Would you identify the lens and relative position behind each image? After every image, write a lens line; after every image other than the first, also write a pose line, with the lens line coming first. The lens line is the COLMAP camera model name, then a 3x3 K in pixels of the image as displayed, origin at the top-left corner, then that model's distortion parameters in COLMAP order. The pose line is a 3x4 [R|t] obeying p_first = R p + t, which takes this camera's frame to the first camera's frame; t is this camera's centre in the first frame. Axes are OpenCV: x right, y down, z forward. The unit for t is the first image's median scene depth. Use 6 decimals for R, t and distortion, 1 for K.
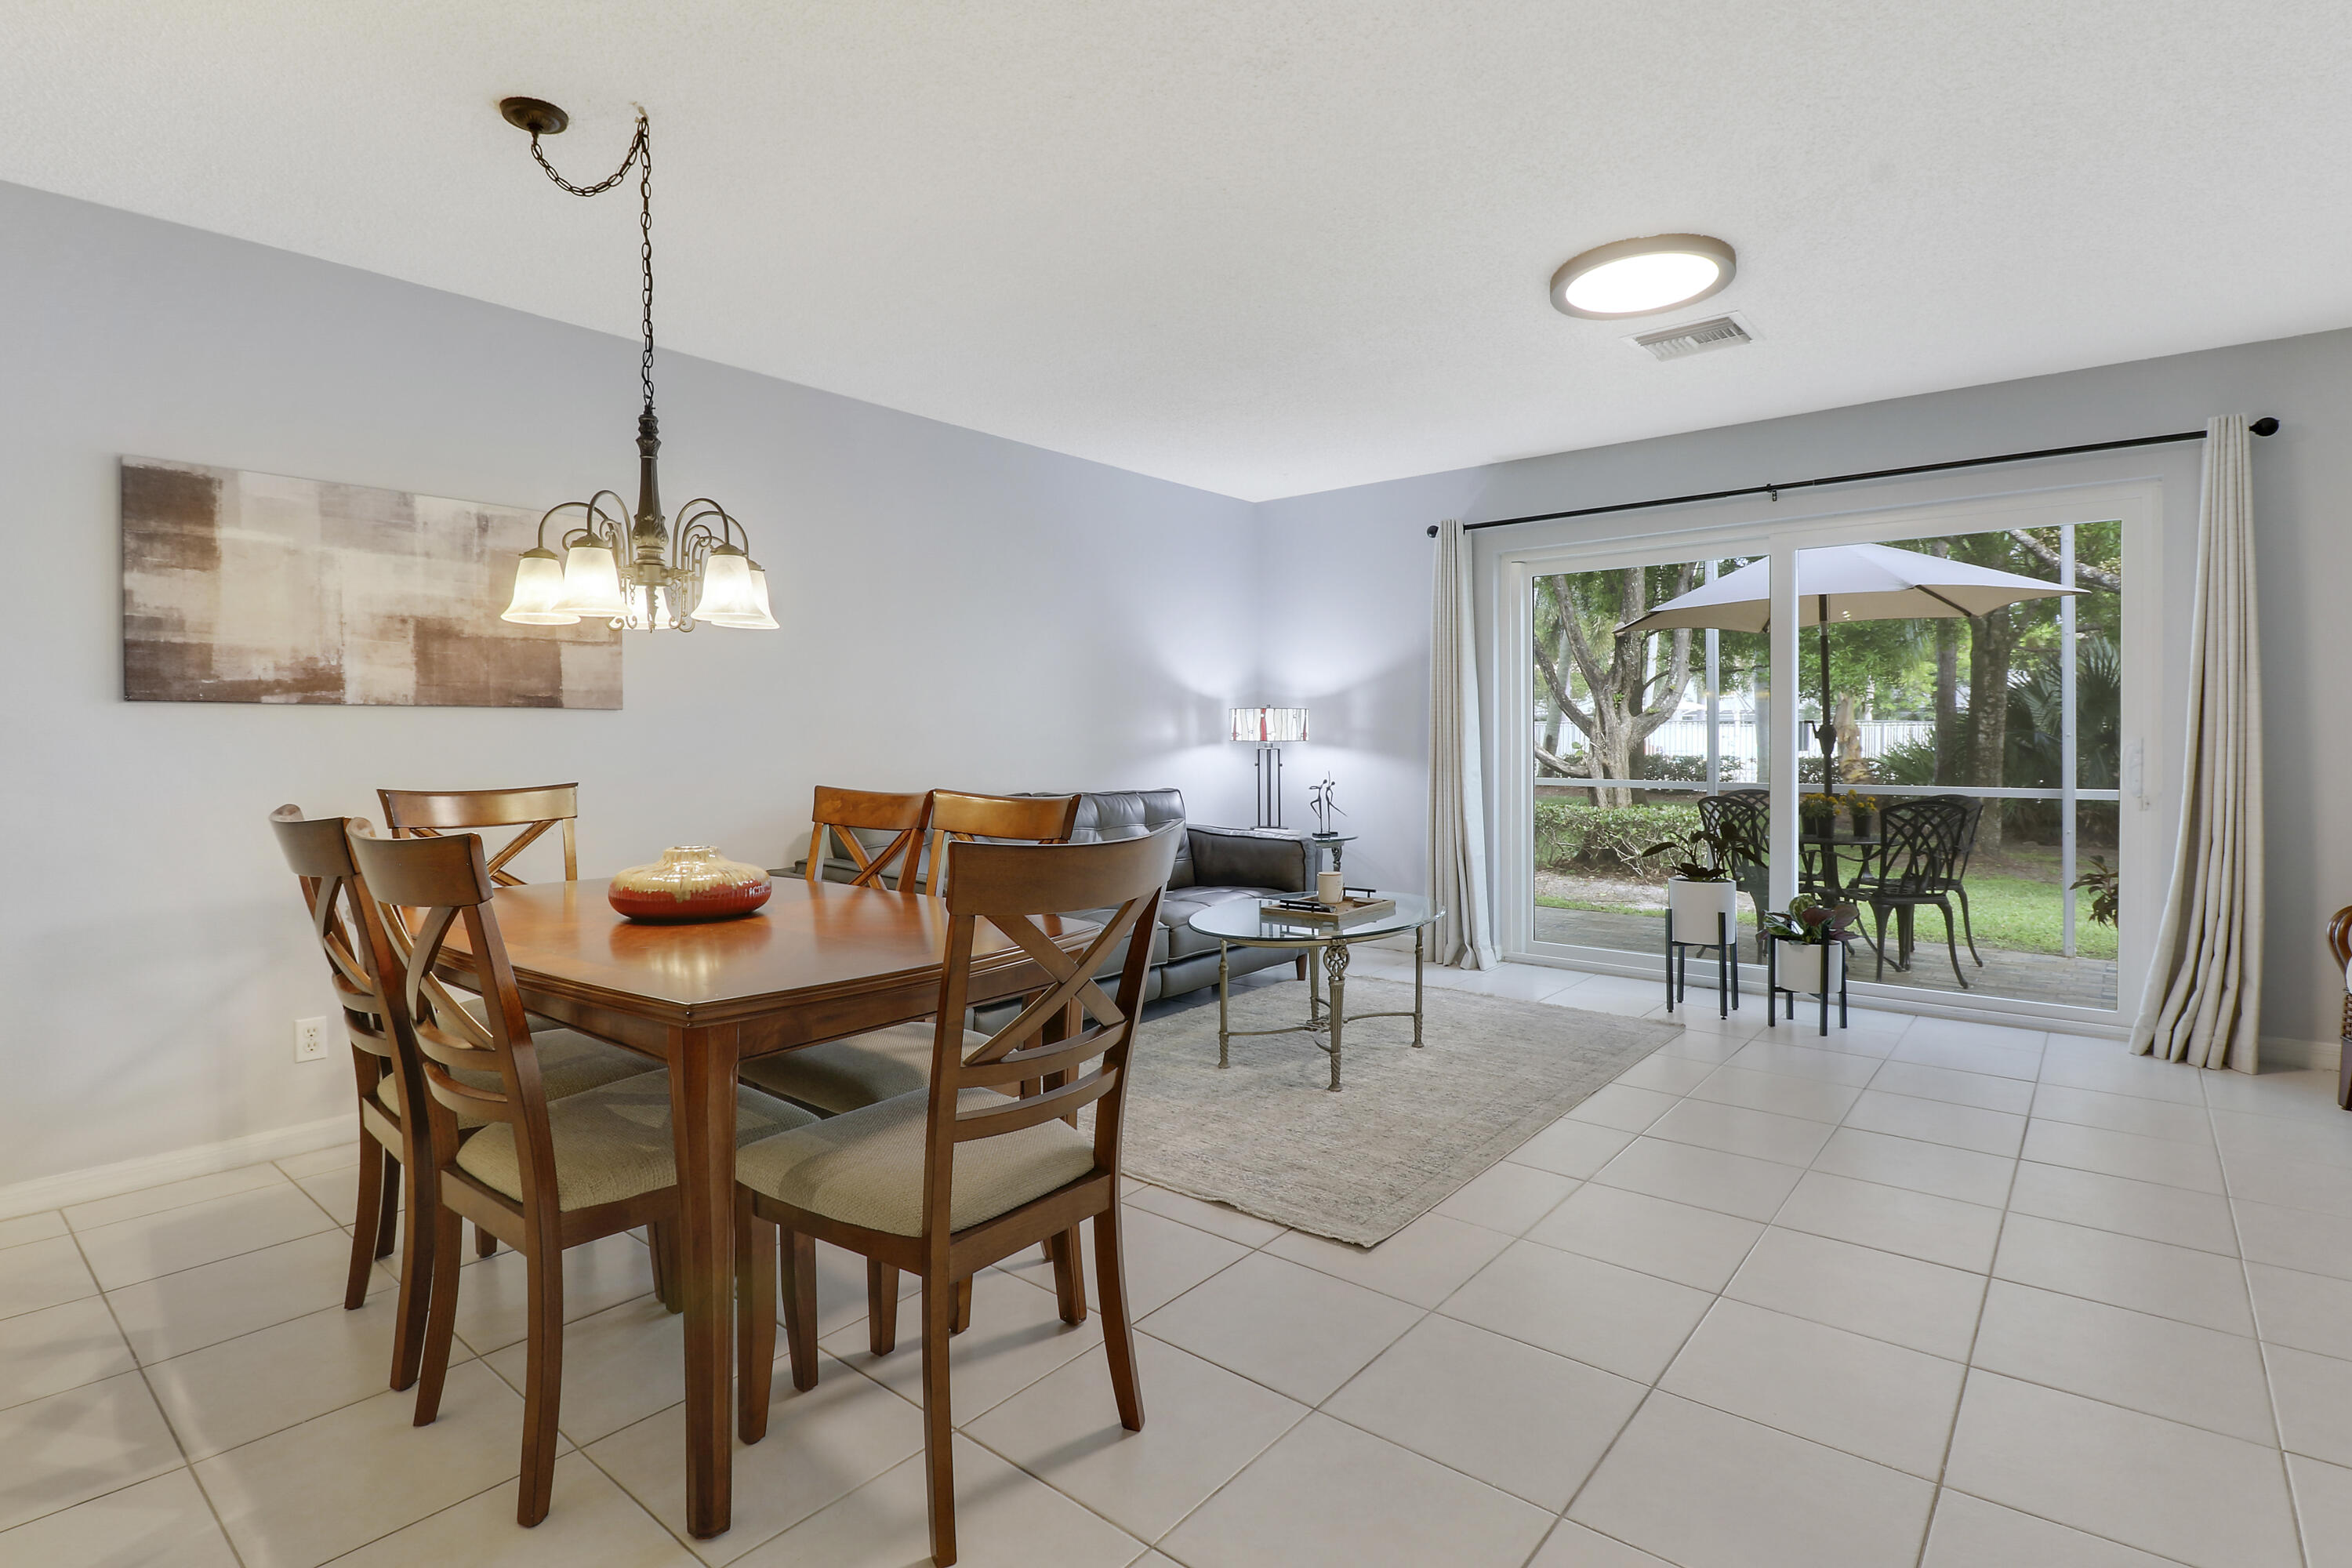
lens RADIAL K [[1138.6, 0, 1173.9], [0, 1138.6, 720.5], [0, 0, 1]] dist [0.001120, -0.012522]
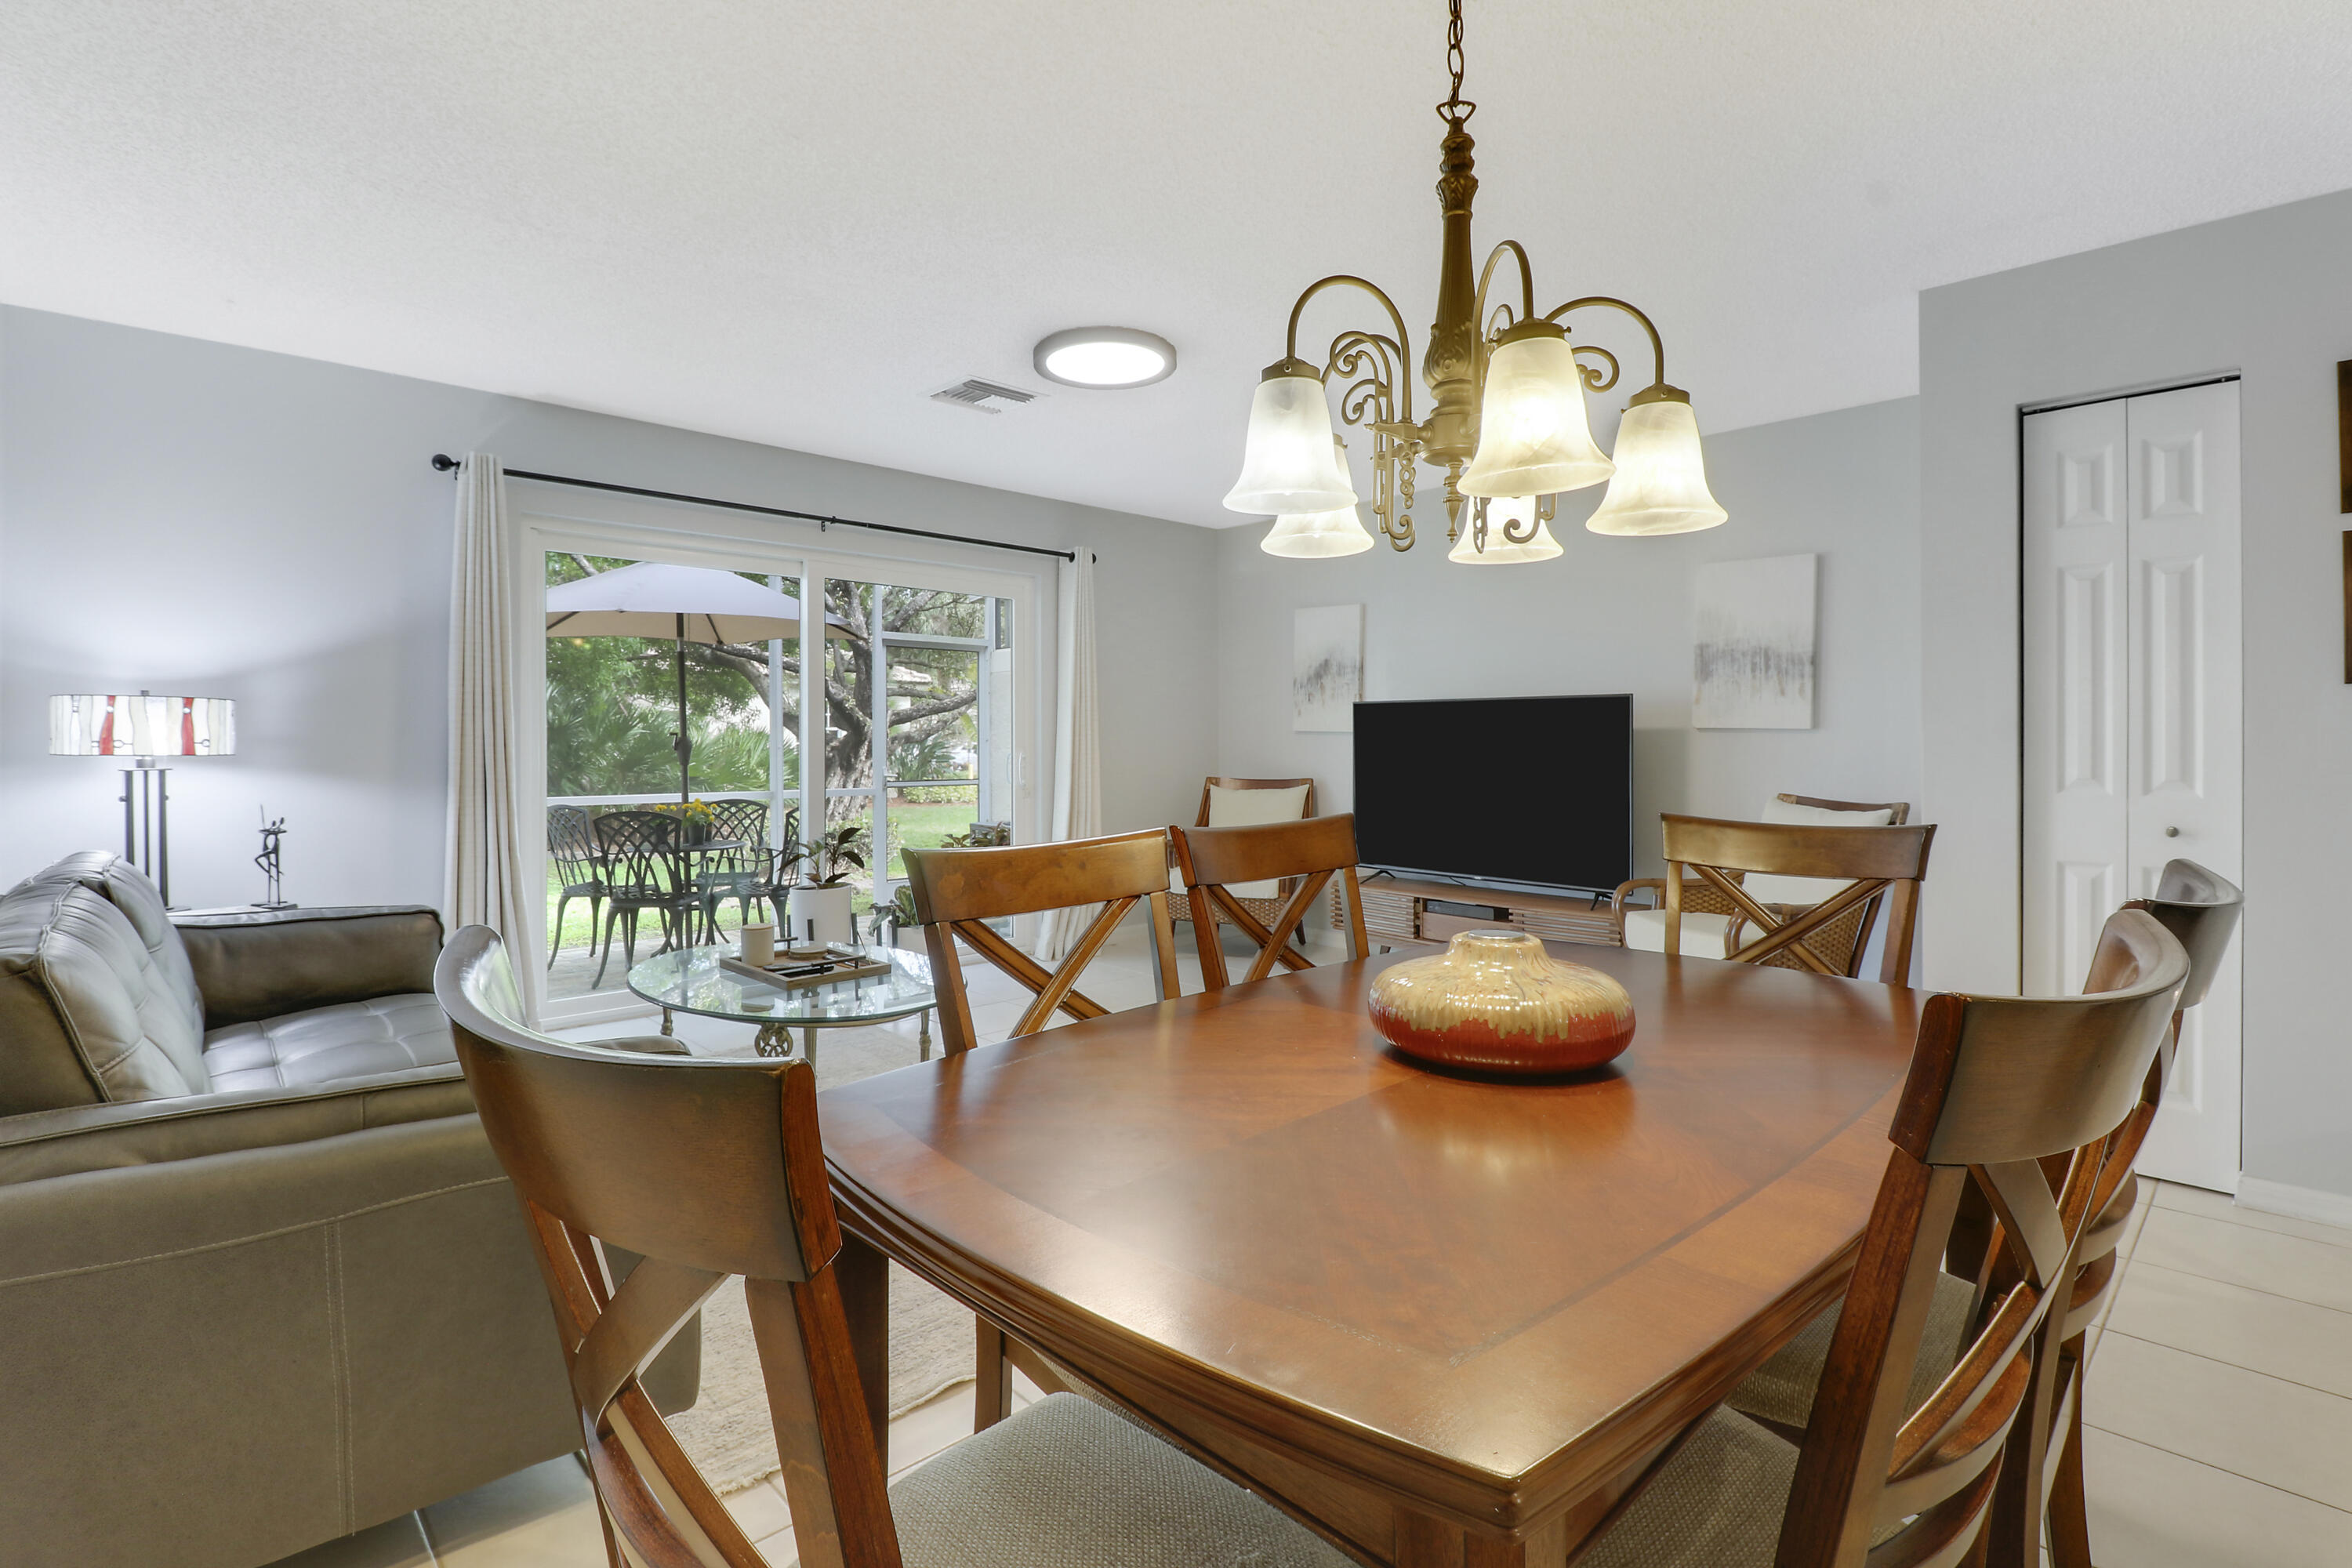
lens RADIAL K [[1109.2, 0, 1182.8], [0, 1109.2, 750.9], [0, 0, 1]] dist [0.000683, 0.000074]
pose [[0.107287, -0.003164, 0.994223, -0.735821], [-0.011626, 0.999923, 0.004437, 0.012895], [-0.994160, -0.012035, 0.107241, 0.808251]]
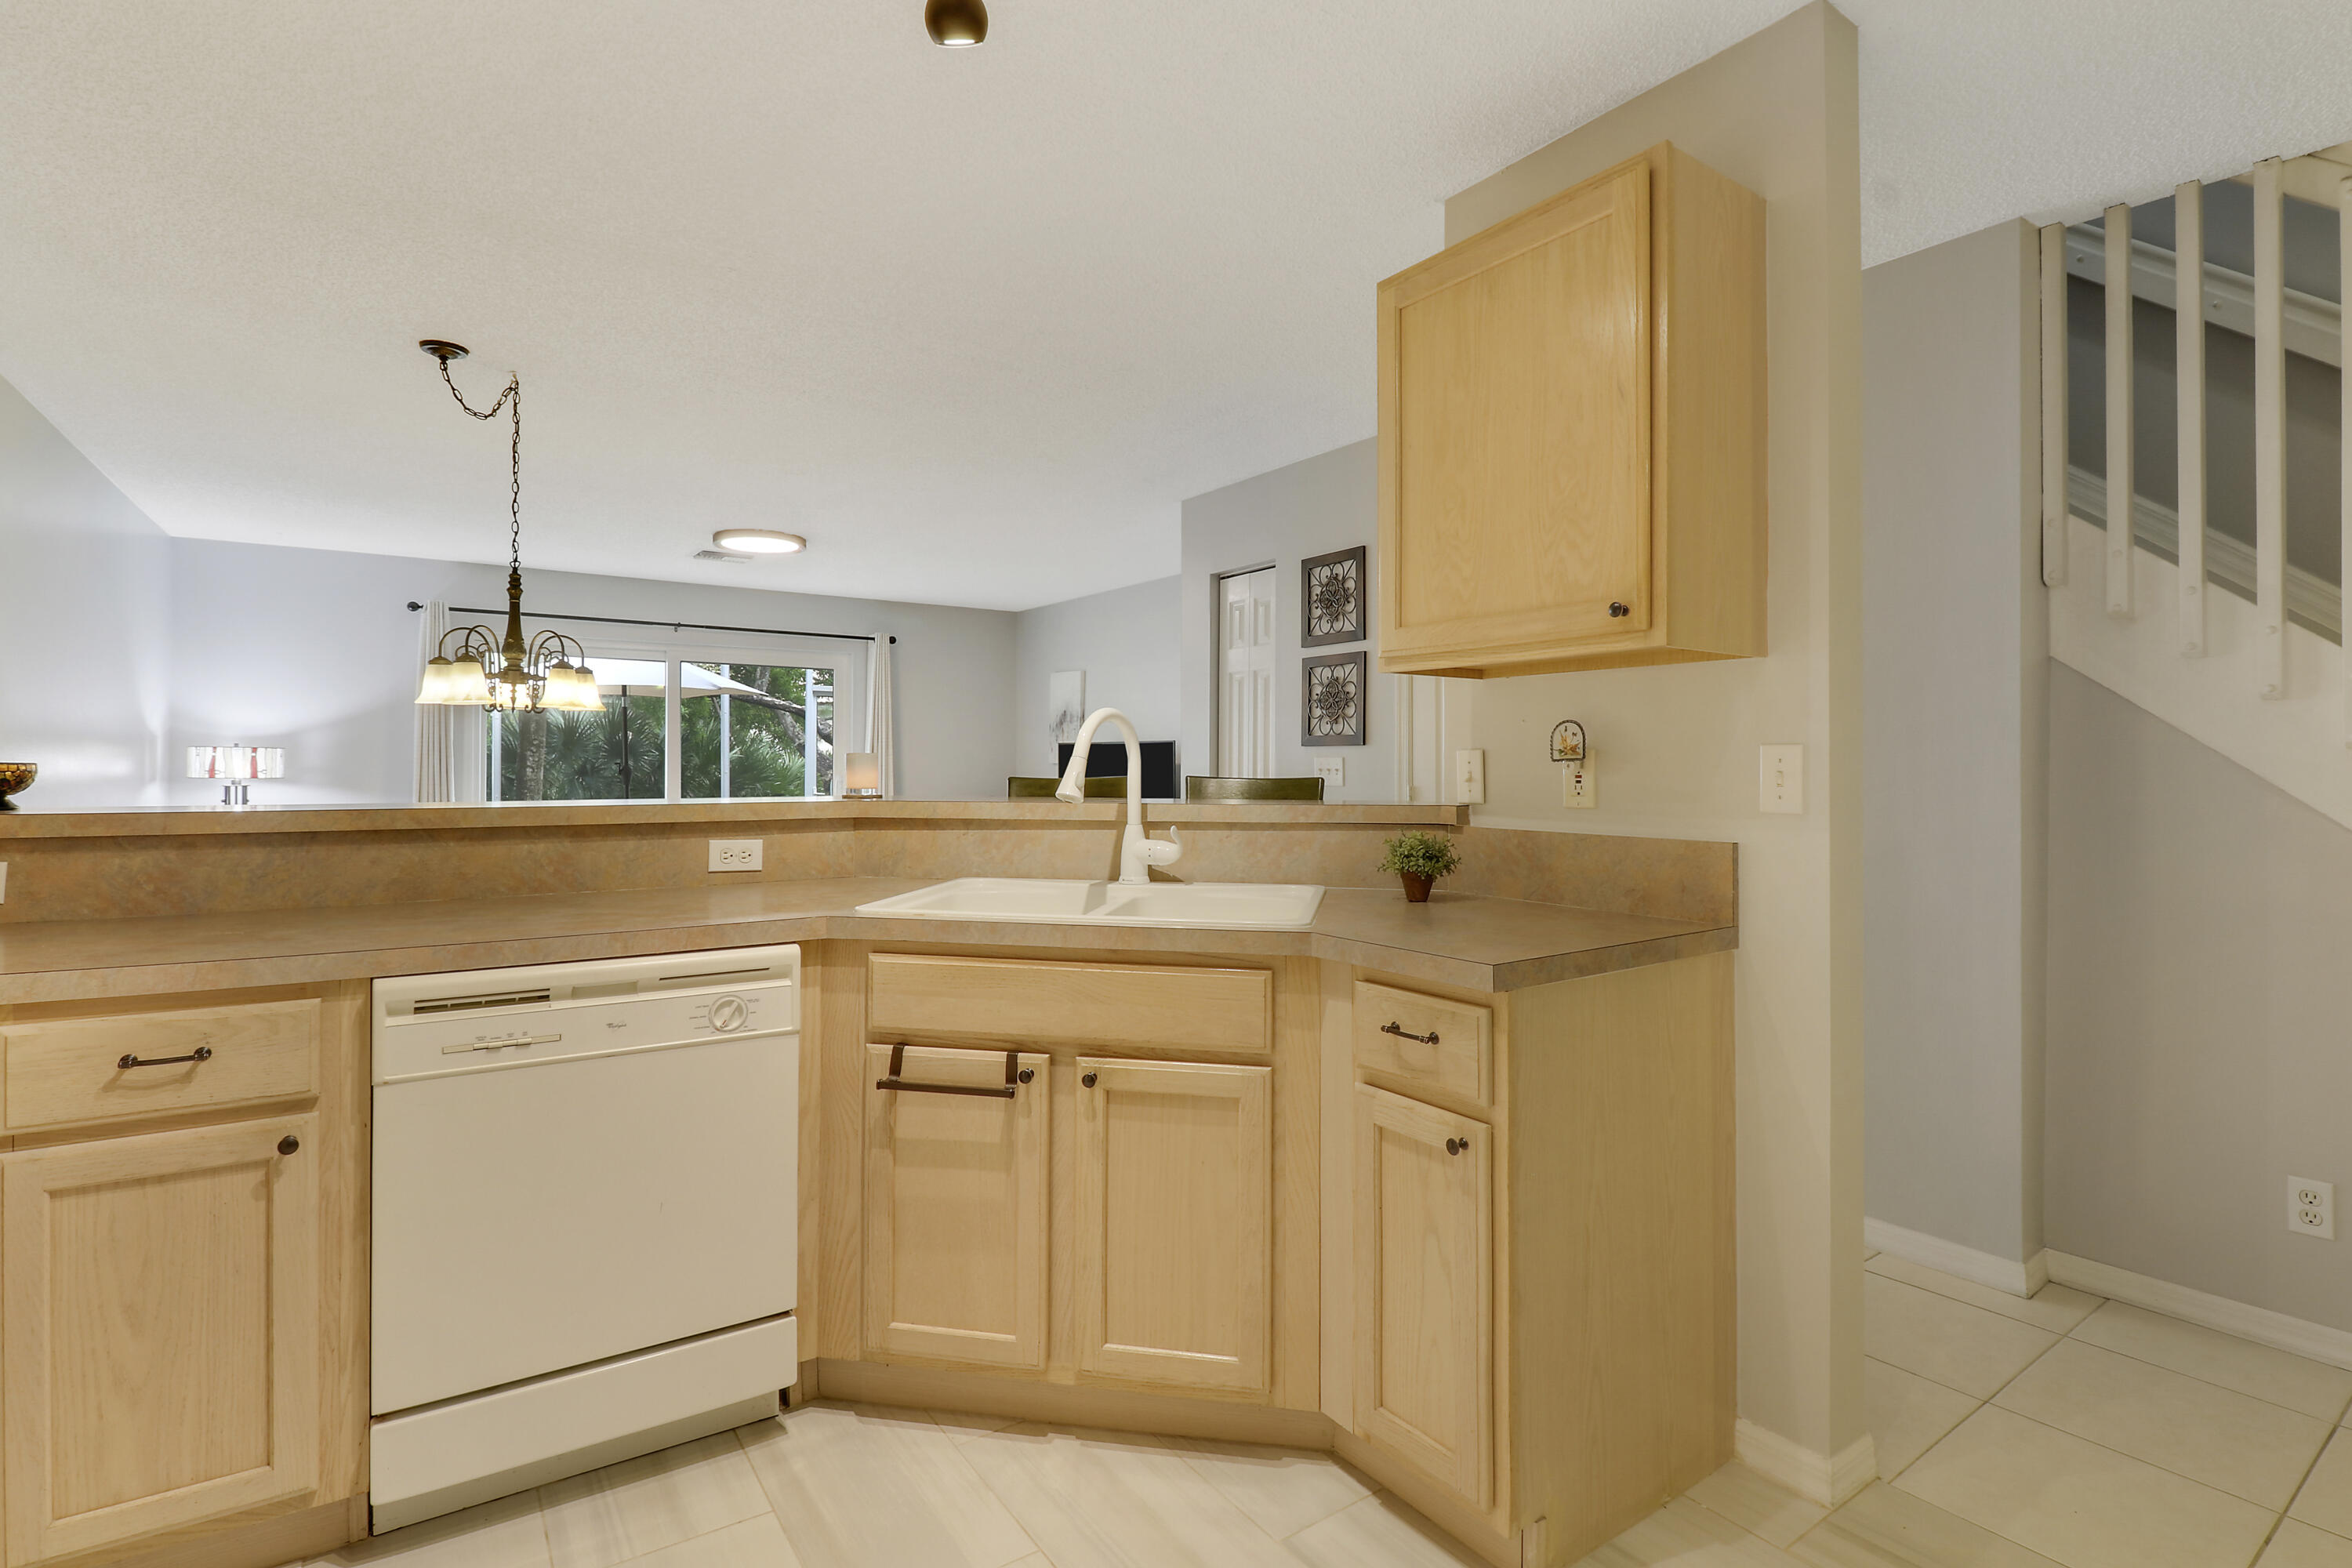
lens RADIAL K [[1138.6, 0, 1173.9], [0, 1138.6, 720.5], [0, 0, 1]] dist [0.001120, -0.012522]
pose [[0.268062, 0.042691, 0.962455, -1.265125], [-0.018424, 0.999062, -0.039183, -0.018825], [-0.963226, -0.007229, 0.268597, -0.195623]]
